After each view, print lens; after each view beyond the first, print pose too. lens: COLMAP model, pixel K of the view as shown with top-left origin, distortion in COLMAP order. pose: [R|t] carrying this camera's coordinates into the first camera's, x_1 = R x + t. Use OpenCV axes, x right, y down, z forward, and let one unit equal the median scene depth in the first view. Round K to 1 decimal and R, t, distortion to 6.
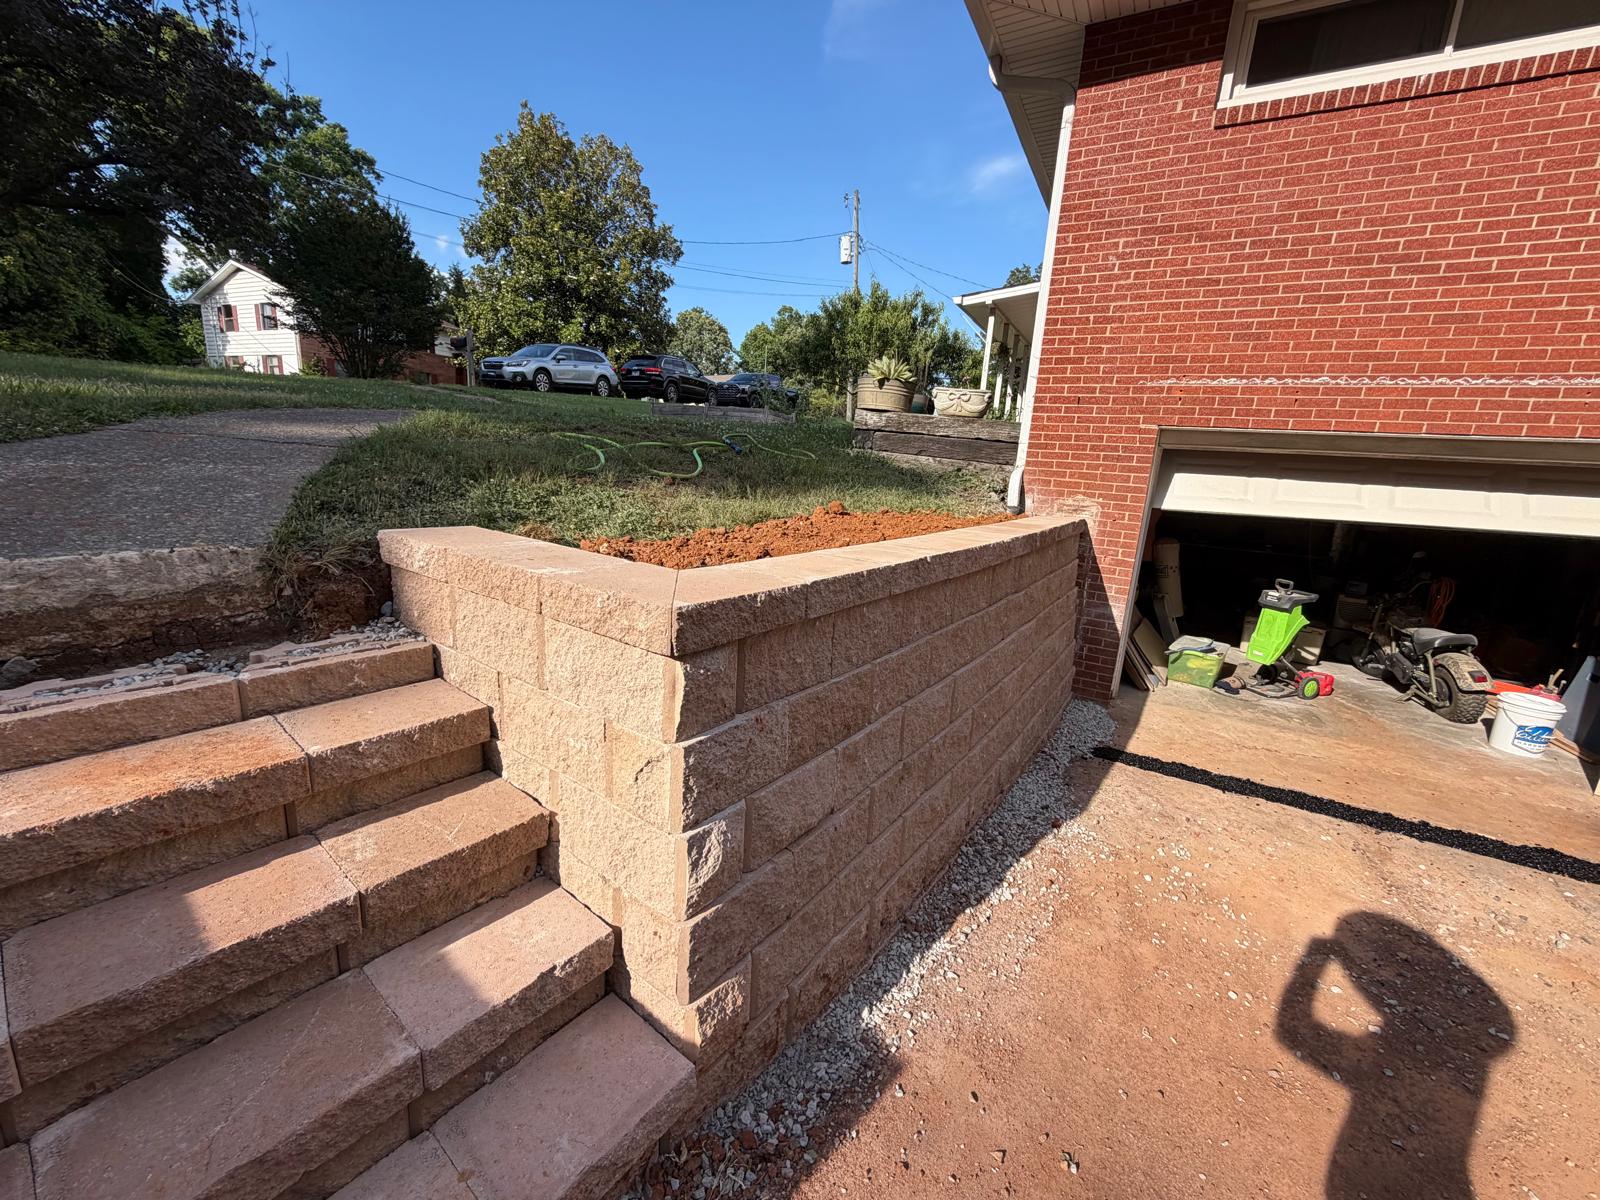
lens RADIAL K [[636.5, 0, 795.9], [0, 636.5, 598.0], [0, 0, 1]] dist [-0.001598, 0.000196]
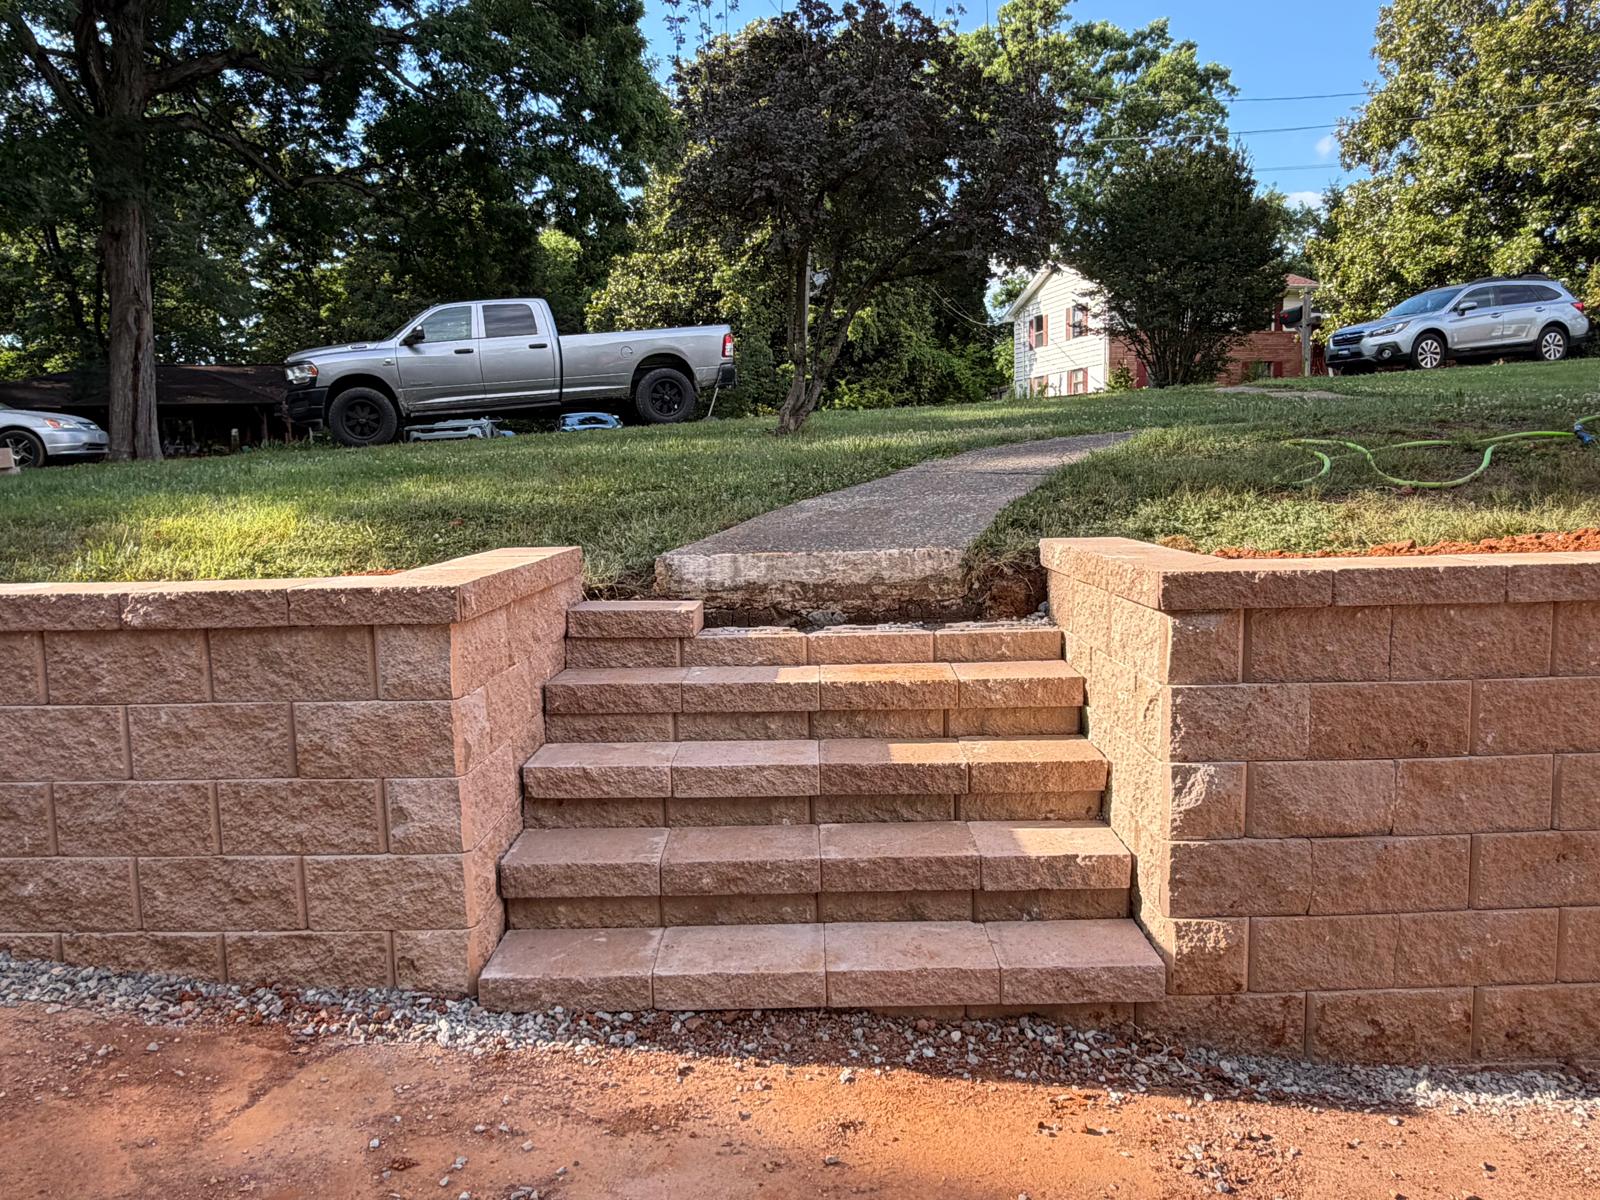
lens RADIAL K [[1113.9, 0, 800.0], [0, 1113.9, 600.0], [0, 0, 1]] dist [0.002026, 0.000870]
pose [[0.605130, 0.022313, -0.795814, 0.345437], [-0.114136, 0.991713, -0.058983, 0.085300], [0.787902, 0.126523, 0.602662, -0.281944]]
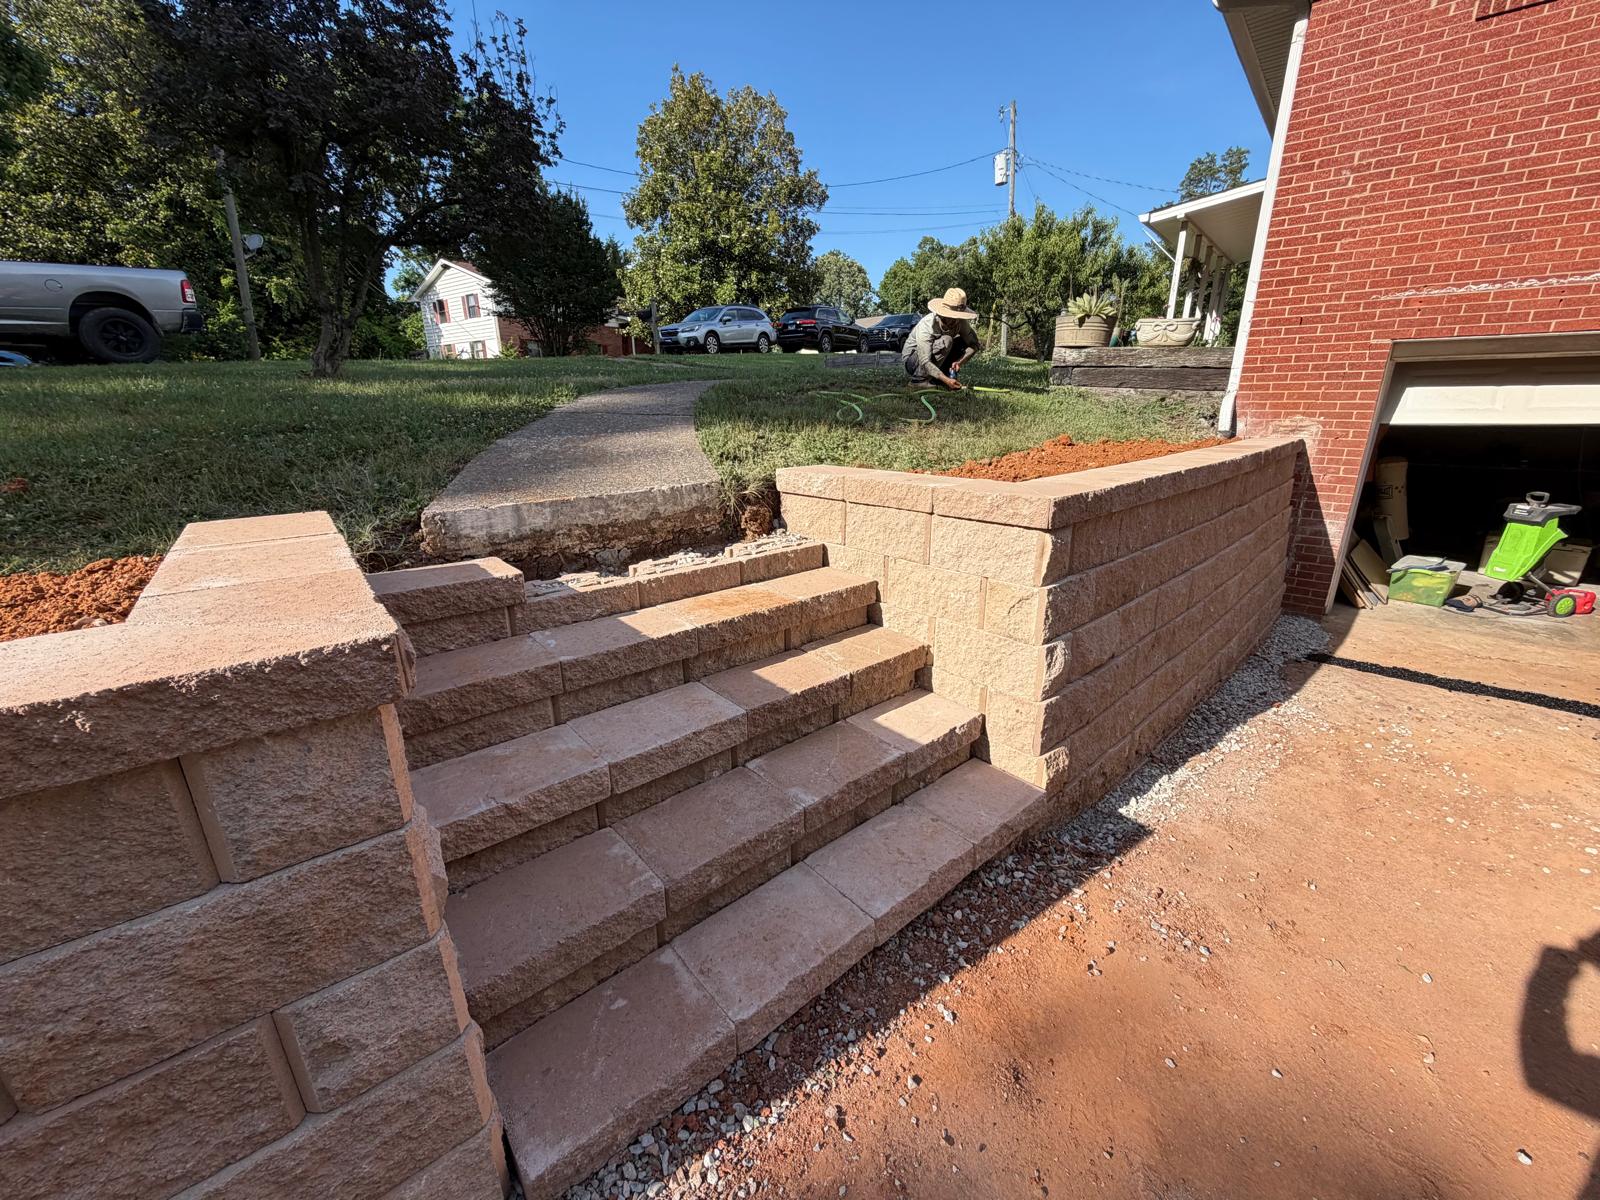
lens RADIAL K [[636.5, 0, 795.9], [0, 636.5, 598.0], [0, 0, 1]] dist [-0.001598, 0.000196]
pose [[0.976952, -0.006560, -0.213357, -0.139533], [0.023415, 0.996789, 0.076572, 0.037196], [0.212169, -0.079803, 0.973969, -0.211570]]
